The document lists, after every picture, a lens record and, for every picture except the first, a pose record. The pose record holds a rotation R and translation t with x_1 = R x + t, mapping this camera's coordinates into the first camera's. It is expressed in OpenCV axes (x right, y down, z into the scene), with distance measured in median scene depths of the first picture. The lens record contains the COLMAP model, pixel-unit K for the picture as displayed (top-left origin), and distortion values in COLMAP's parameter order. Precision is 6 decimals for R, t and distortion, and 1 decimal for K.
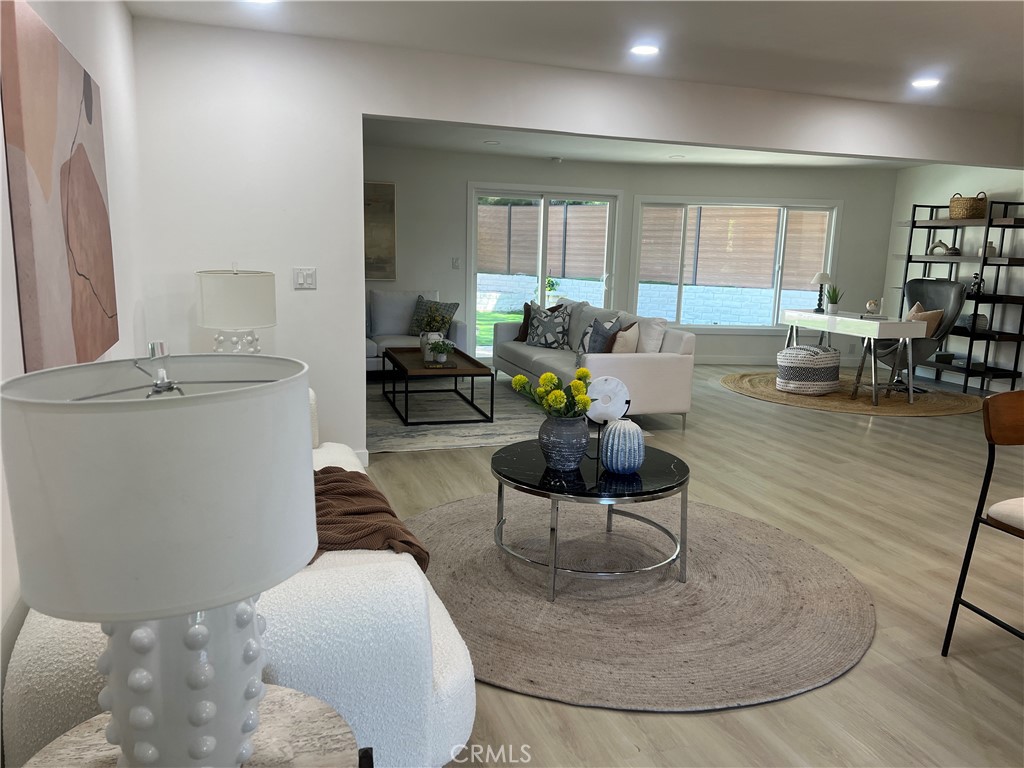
lens RADIAL K [[775.3, 0, 514.0], [0, 775.3, 394.2], [0, 0, 1]] dist [0.056878, -0.066405]
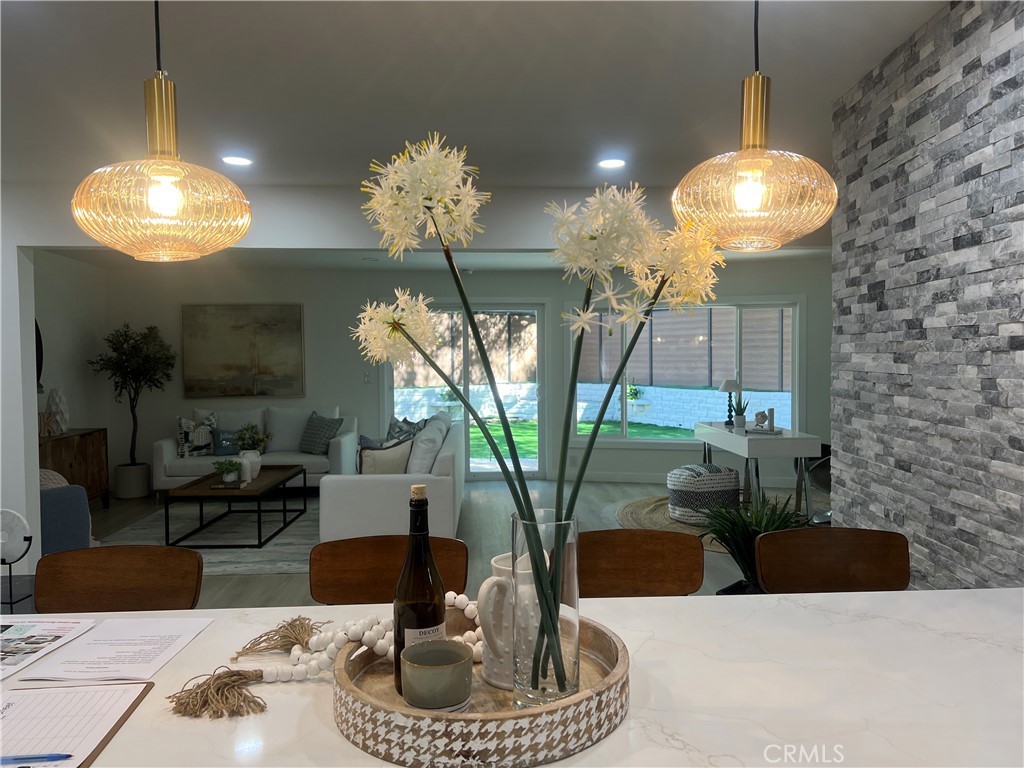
lens RADIAL K [[775.3, 0, 514.8], [0, 775.3, 376.8], [0, 0, 1]] dist [0.056878, -0.066405]
pose [[0.959883, -0.026244, -0.279169, 0.432667], [-0.018761, 0.987368, -0.157326, -0.020516], [0.279771, 0.156252, 0.947266, 0.130323]]
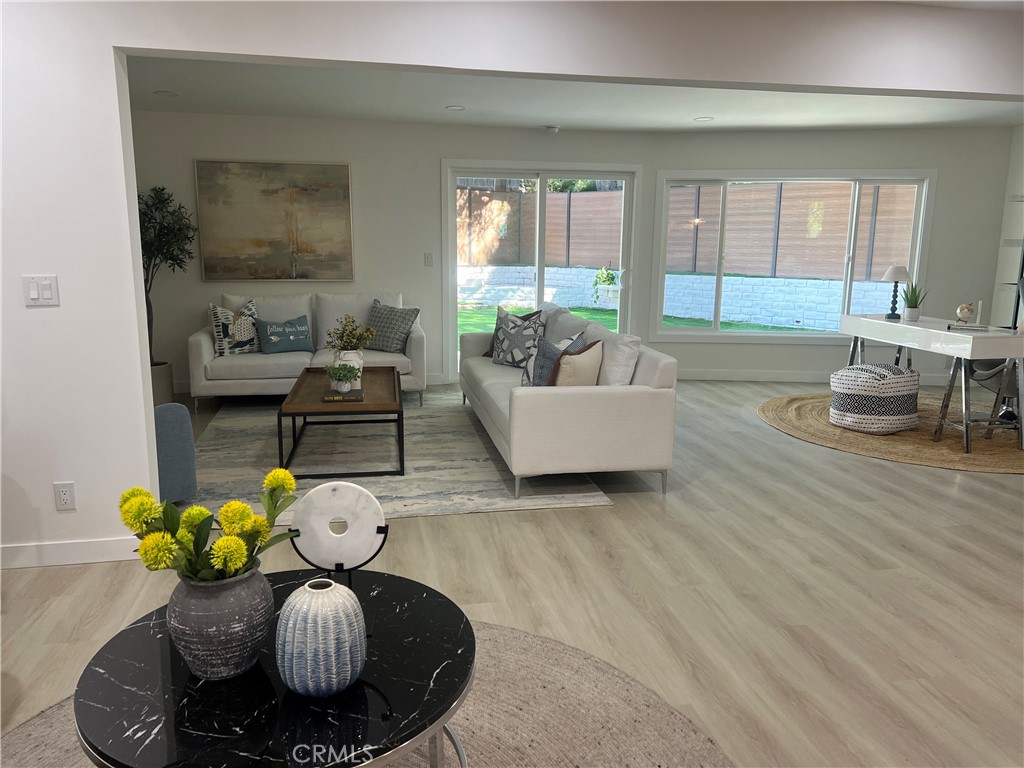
lens RADIAL K [[775.3, 0, 506.8], [0, 775.3, 383.8], [0, 0, 1]] dist [0.056878, -0.066405]
pose [[0.989893, 0.009149, -0.141522, 0.141704], [-0.009326, 0.999956, -0.000586, -0.041833], [0.141510, 0.001900, 0.989935, 0.223773]]
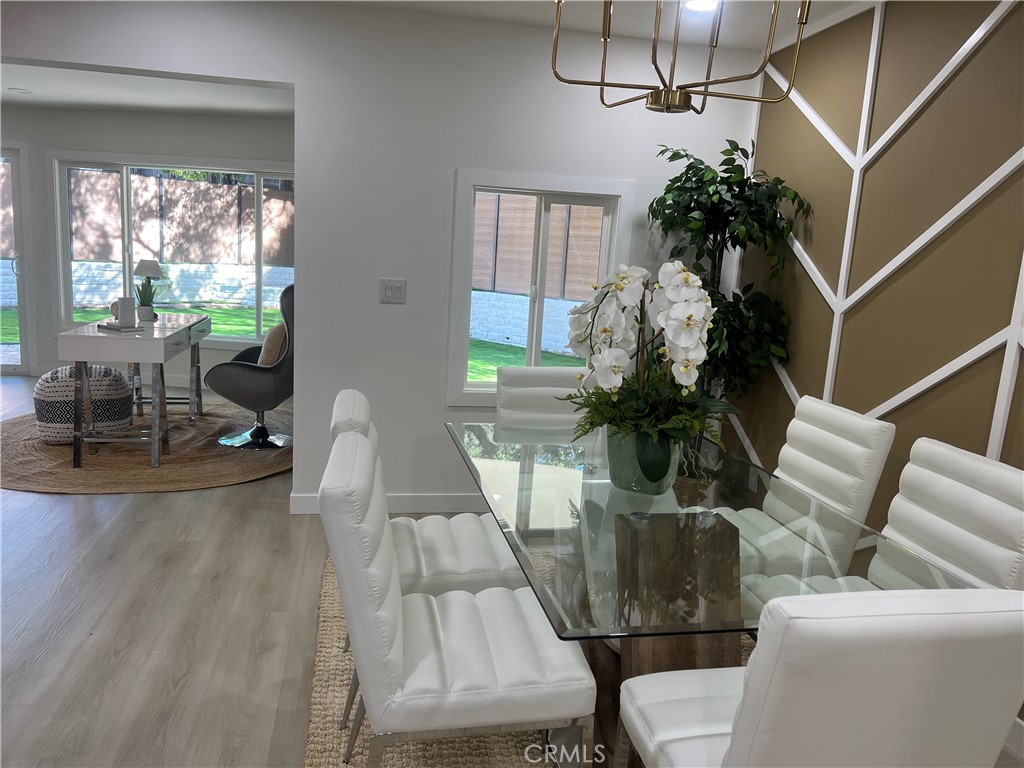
lens RADIAL K [[775.3, 0, 509.1], [0, 775.3, 398.0], [0, 0, 1]] dist [0.056878, -0.066405]
pose [[0.984445, 0.062153, -0.164334, 0.899893], [-0.063217, 0.997999, -0.001246, -0.060248], [0.163928, 0.011615, 0.986404, 0.424282]]
